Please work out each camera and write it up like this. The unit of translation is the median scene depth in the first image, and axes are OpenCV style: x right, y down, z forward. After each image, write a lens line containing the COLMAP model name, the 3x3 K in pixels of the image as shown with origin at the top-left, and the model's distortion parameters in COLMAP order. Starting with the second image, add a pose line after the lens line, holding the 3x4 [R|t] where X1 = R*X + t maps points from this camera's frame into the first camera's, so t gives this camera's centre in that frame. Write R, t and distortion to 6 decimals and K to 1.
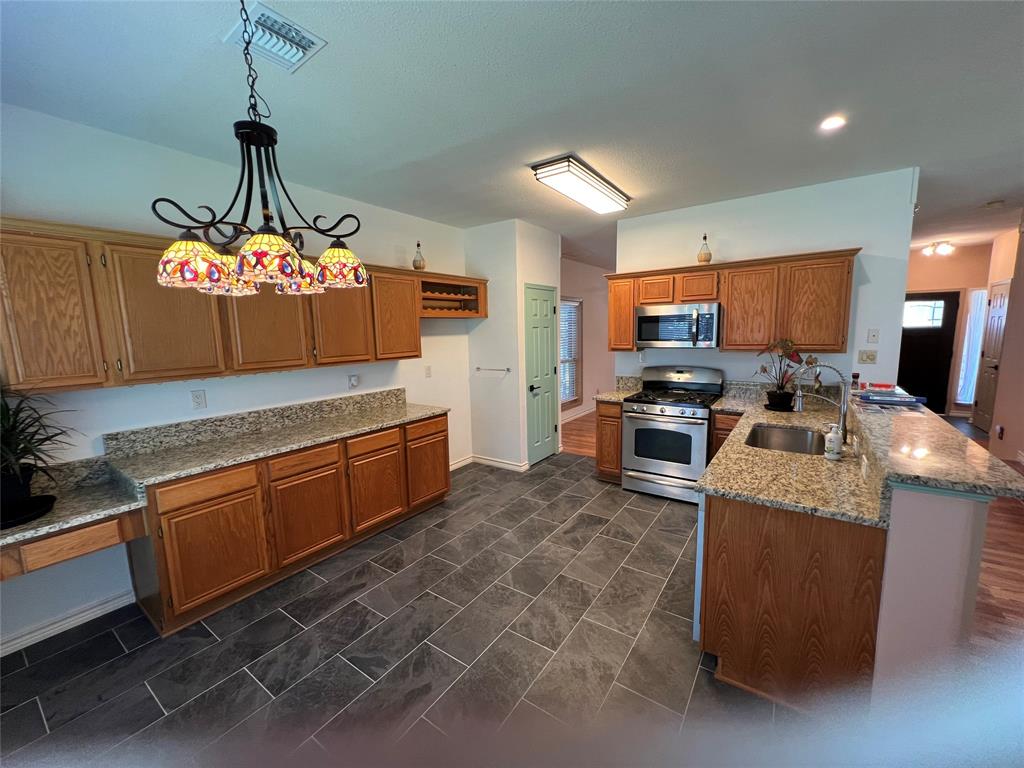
lens RADIAL K [[409.6, 0, 514.6], [0, 409.6, 384.0], [0, 0, 1]] dist [-0.002542, 0.001376]
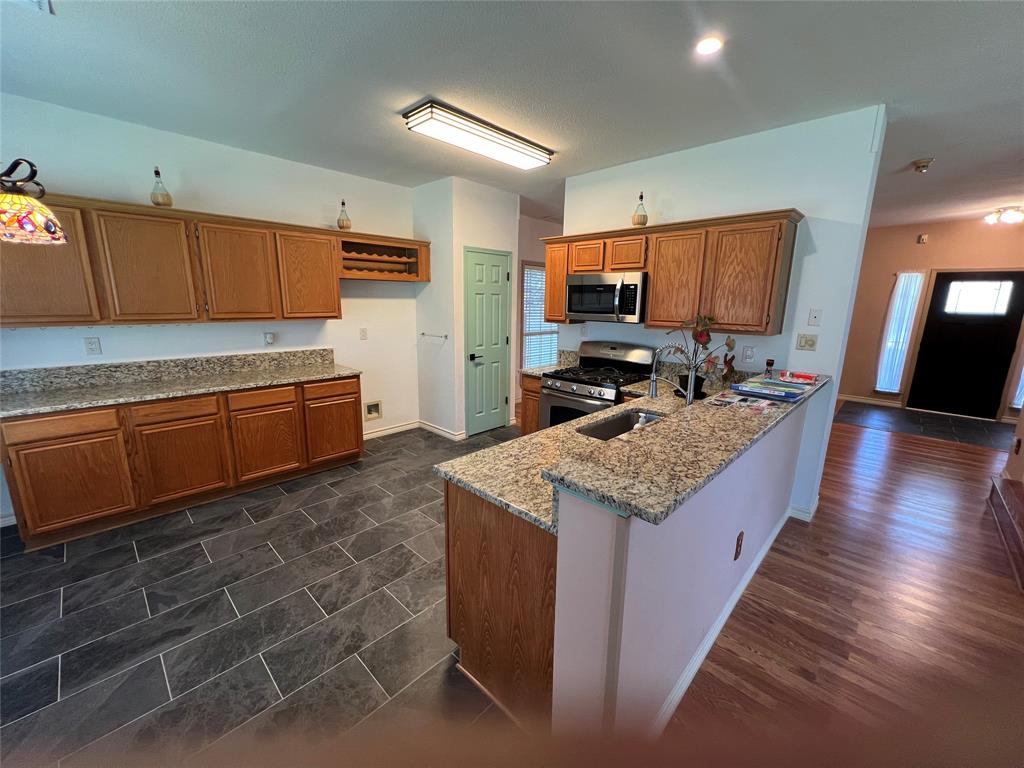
lens RADIAL K [[409.6, 0, 515.1], [0, 409.6, 384.2], [0, 0, 1]] dist [-0.002542, 0.001376]
pose [[0.987470, 0.069781, -0.141543, 0.399072], [-0.059305, 0.995271, 0.076934, -0.009129], [0.146243, -0.067576, 0.986938, 0.071328]]
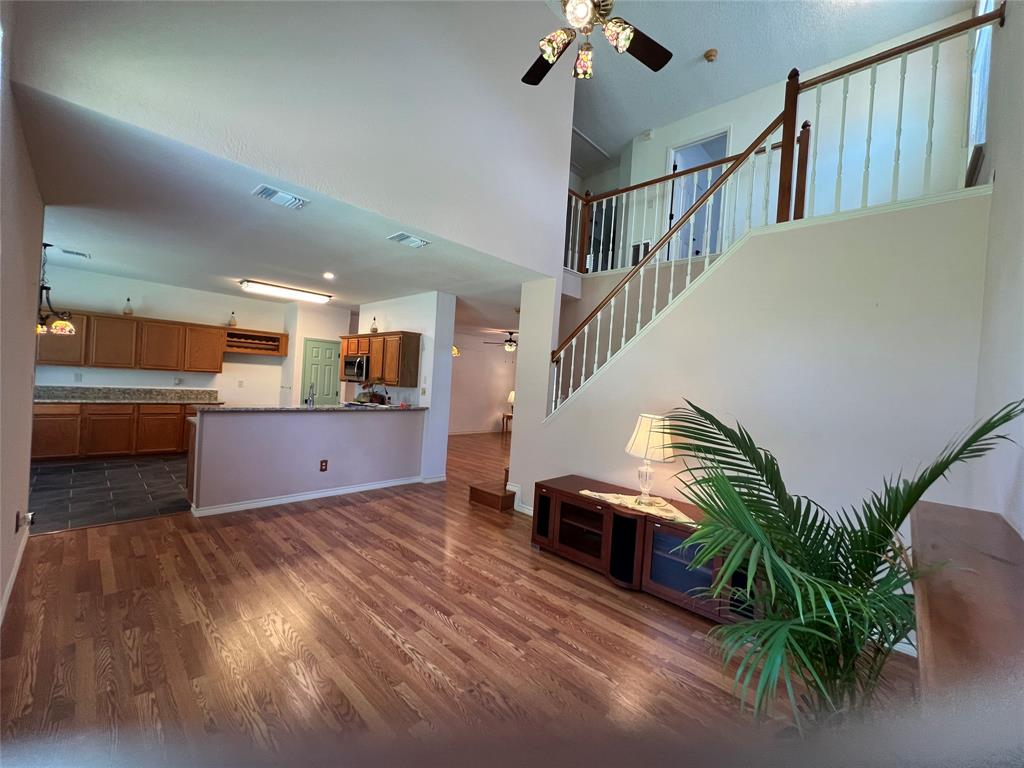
lens RADIAL K [[409.6, 0, 517.5], [0, 409.6, 386.0], [0, 0, 1]] dist [-0.002542, 0.001376]
pose [[0.985526, 0.087056, -0.145463, 1.537838], [-0.104379, 0.987745, -0.116037, 0.073261], [0.133579, 0.129540, 0.982536, -0.688671]]
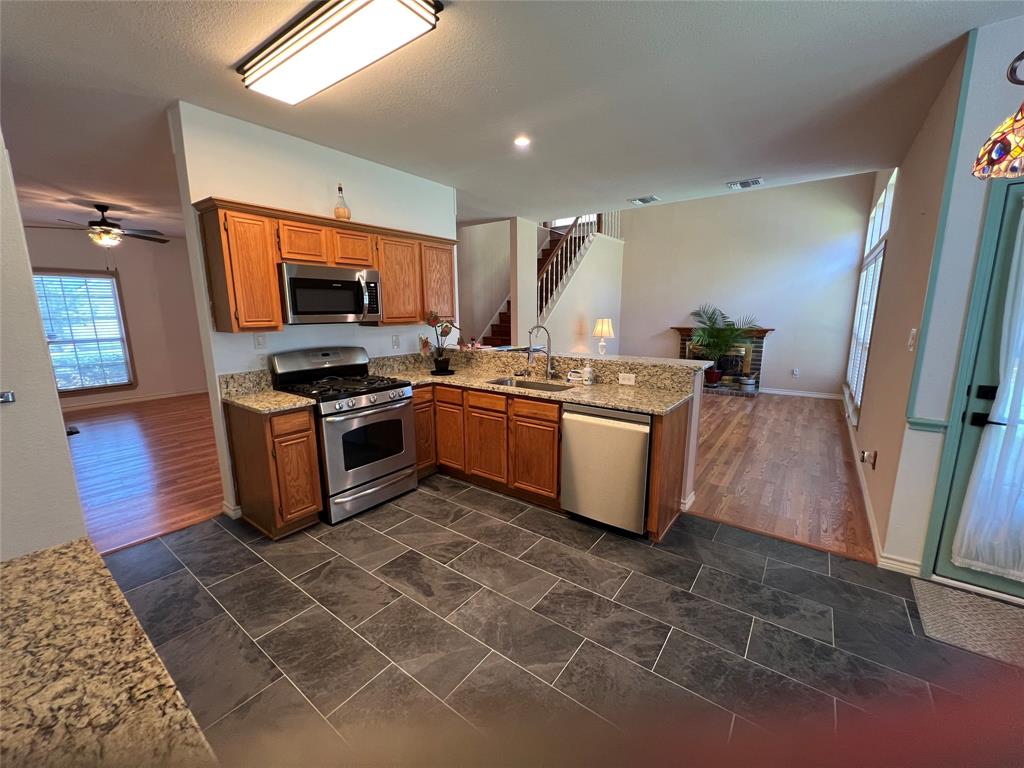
lens RADIAL K [[409.6, 0, 511.8], [0, 409.6, 384.9], [0, 0, 1]] dist [-0.002542, 0.001376]
pose [[0.032757, -0.156040, 0.987208, -0.462845], [0.136218, 0.979218, 0.150257, -0.052432], [-0.990137, 0.129553, 0.053331, 0.758492]]
